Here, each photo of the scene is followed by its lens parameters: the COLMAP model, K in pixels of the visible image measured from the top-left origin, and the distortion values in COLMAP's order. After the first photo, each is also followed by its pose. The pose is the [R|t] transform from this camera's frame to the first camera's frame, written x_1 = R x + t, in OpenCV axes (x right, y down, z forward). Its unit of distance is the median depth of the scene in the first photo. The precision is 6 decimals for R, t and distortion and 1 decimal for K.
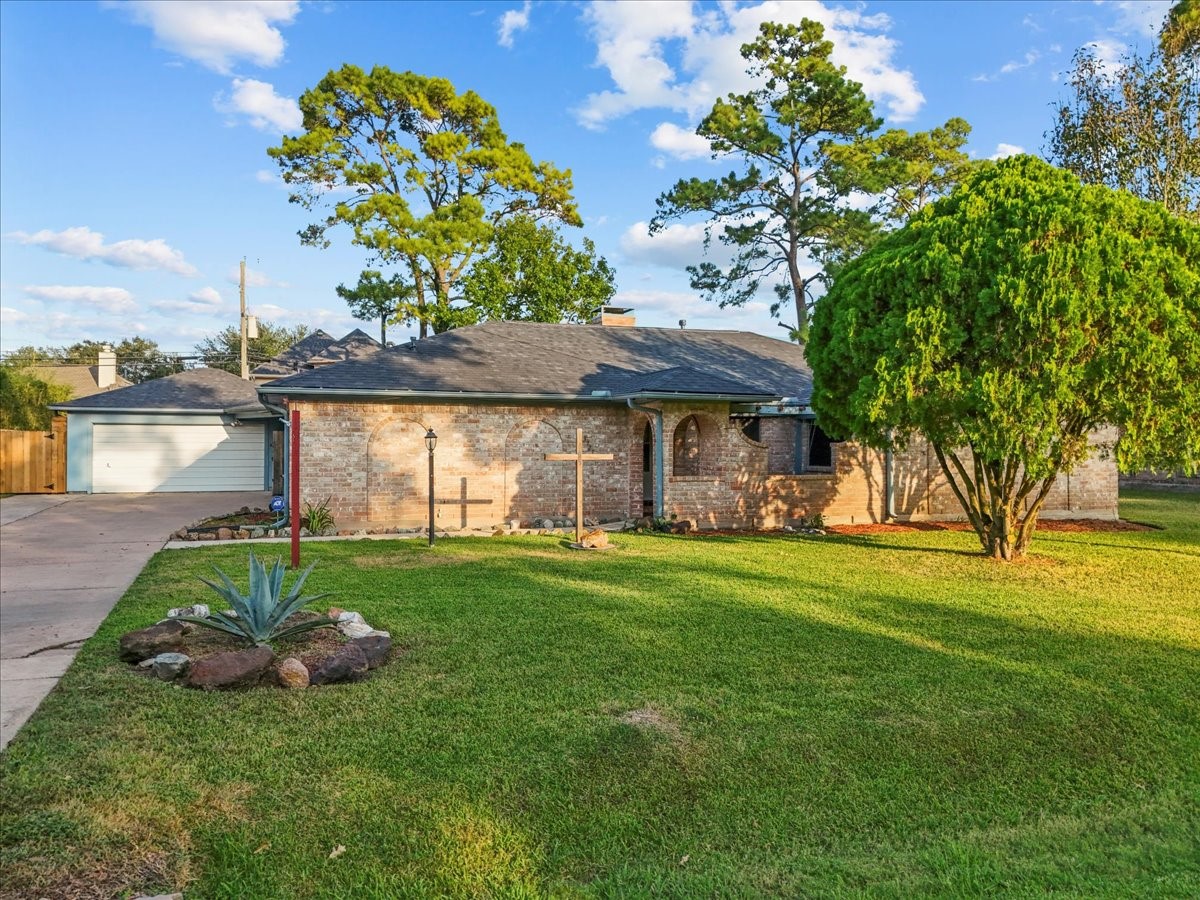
lens RADIAL K [[882.0, 0, 600.0], [0, 882.0, 450.0], [0, 0, 1]] dist [0.074973, -0.065374]
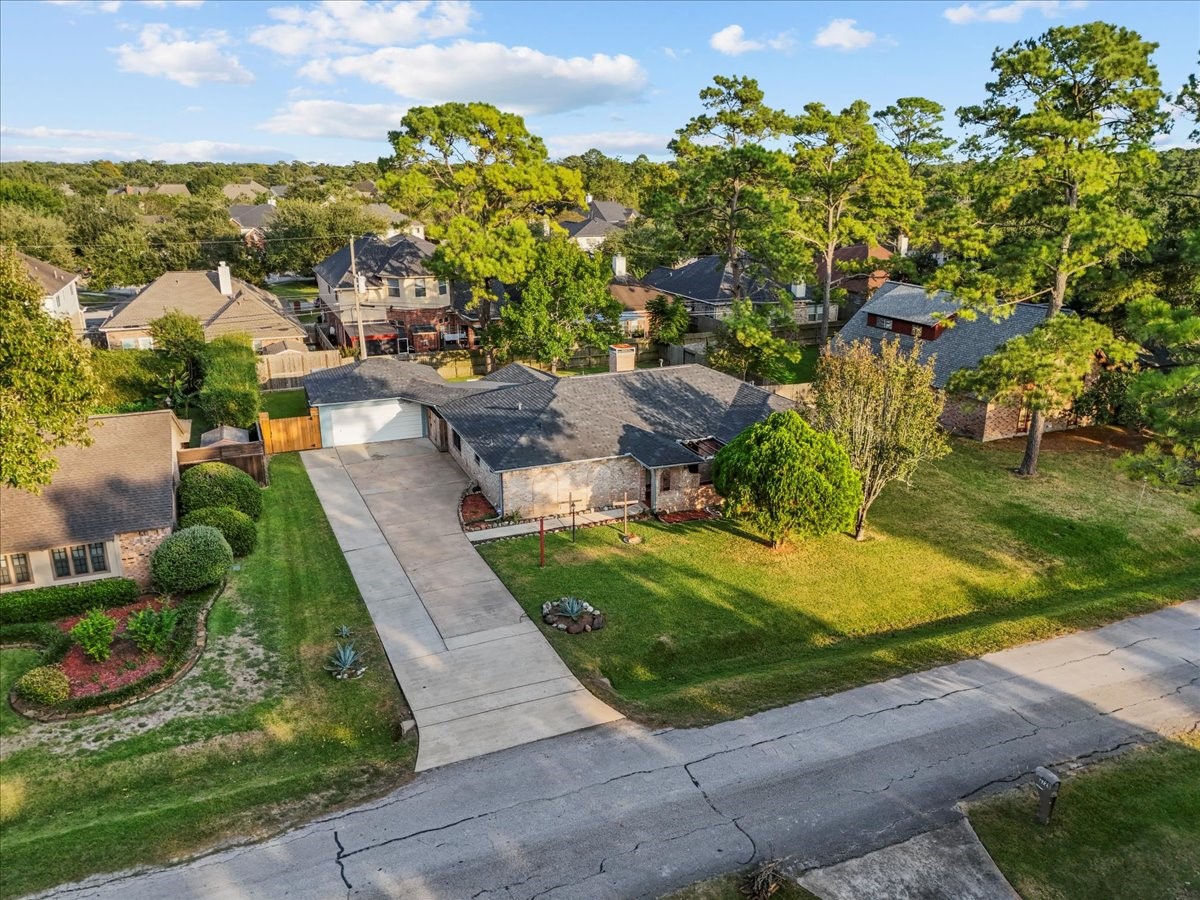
lens RADIAL K [[882.0, 0, 600.0], [0, 882.0, 450.0], [0, 0, 1]] dist [0.074973, -0.065374]
pose [[0.998791, -0.020829, 0.044521, -0.176769], [0.006693, 0.954970, 0.296627, -0.764668], [-0.048695, -0.295970, 0.953955, -1.192335]]
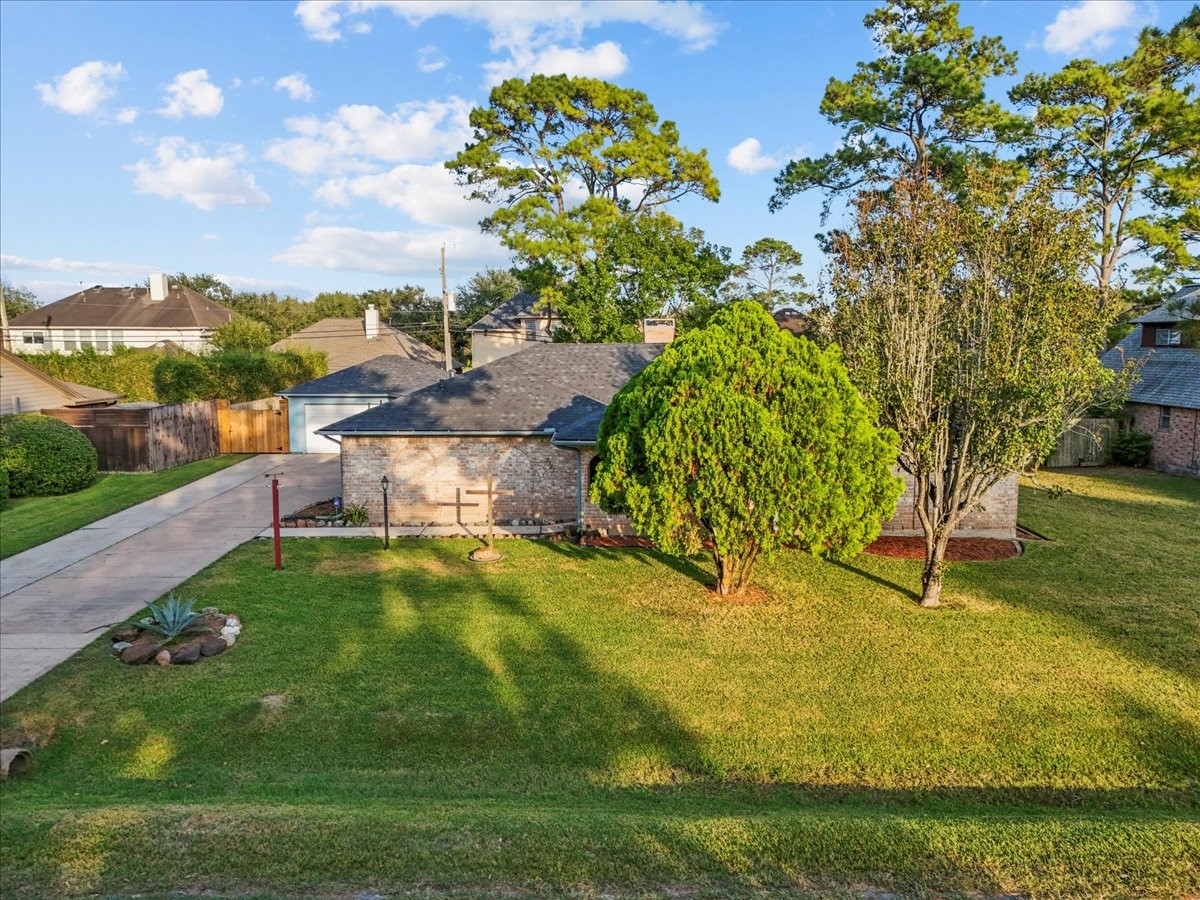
lens RADIAL K [[882.0, 0, 600.0], [0, 882.0, 450.0], [0, 0, 1]] dist [0.074973, -0.065374]
pose [[0.944701, 0.037624, -0.325769, 0.522883], [0.001645, 0.992840, 0.119437, -0.198592], [0.327930, -0.113368, 0.937875, -0.254103]]
